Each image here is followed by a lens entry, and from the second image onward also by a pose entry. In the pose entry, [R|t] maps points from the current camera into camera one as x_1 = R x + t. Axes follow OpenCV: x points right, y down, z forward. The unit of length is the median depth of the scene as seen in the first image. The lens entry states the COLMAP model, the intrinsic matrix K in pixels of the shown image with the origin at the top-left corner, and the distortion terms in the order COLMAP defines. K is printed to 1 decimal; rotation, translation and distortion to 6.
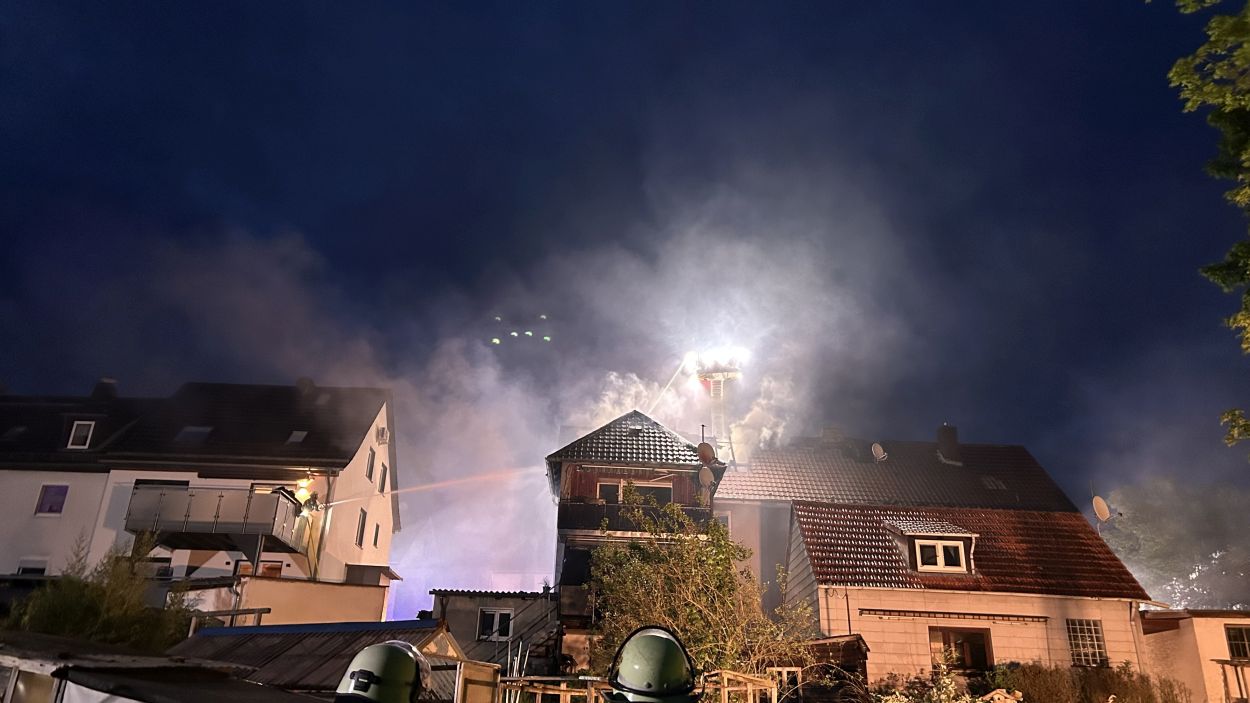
lens RADIAL K [[936.4, 0, 623.8], [0, 936.4, 352.5], [0, 0, 1]] dist [0.077036, -0.080730]
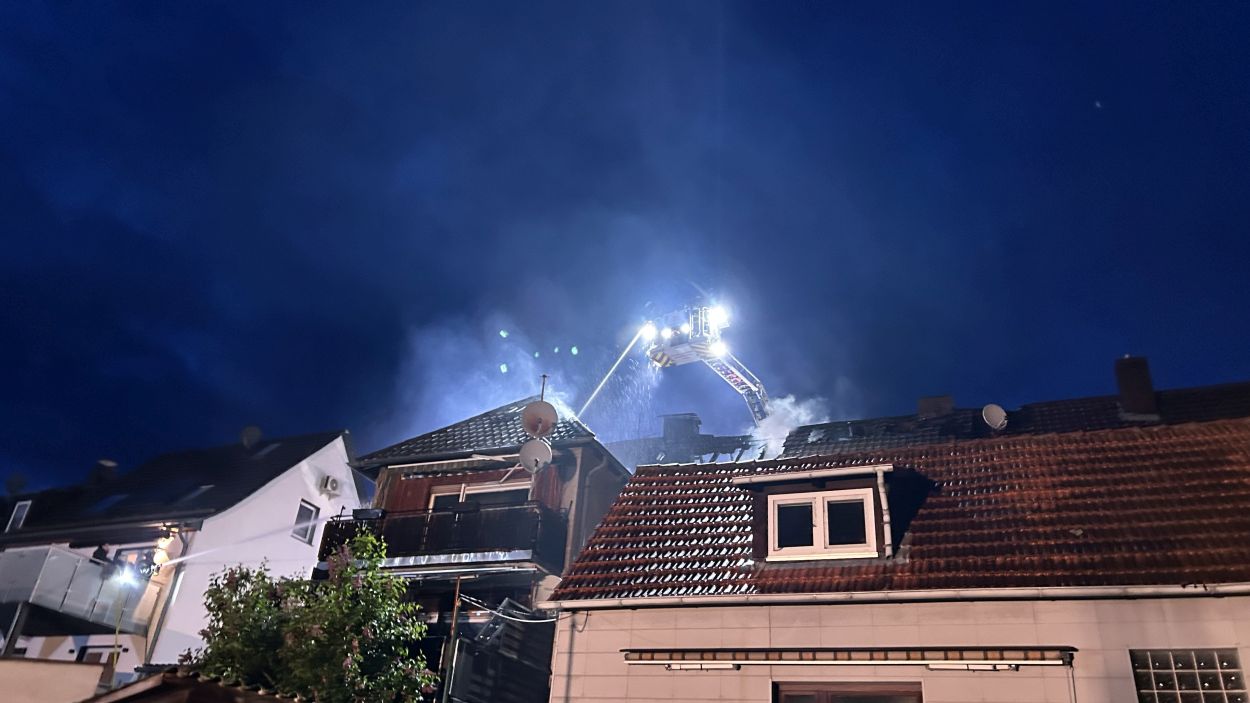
lens RADIAL K [[936.4, 0, 623.8], [0, 936.4, 352.5], [0, 0, 1]] dist [0.077036, -0.080730]
pose [[0.913674, -0.165512, -0.371222, 0.405202], [0.117255, 0.981836, -0.149164, 0.179578], [0.389167, 0.092760, 0.916485, 0.511905]]
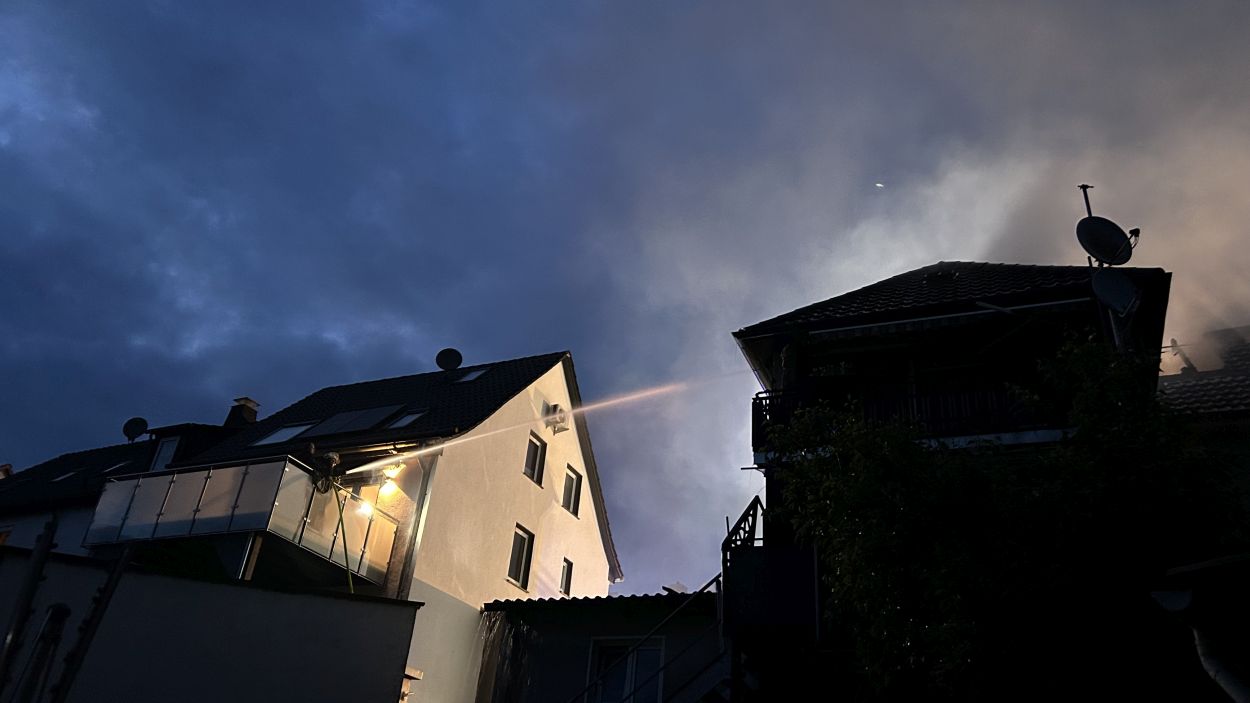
lens RADIAL K [[936.4, 0, 623.8], [0, 936.4, 352.5], [0, 0, 1]] dist [0.077036, -0.080730]
pose [[0.912078, -0.160824, -0.377159, 0.049584], [0.107653, 0.981522, -0.158196, 0.216702], [0.395632, 0.103684, 0.912538, 0.613467]]
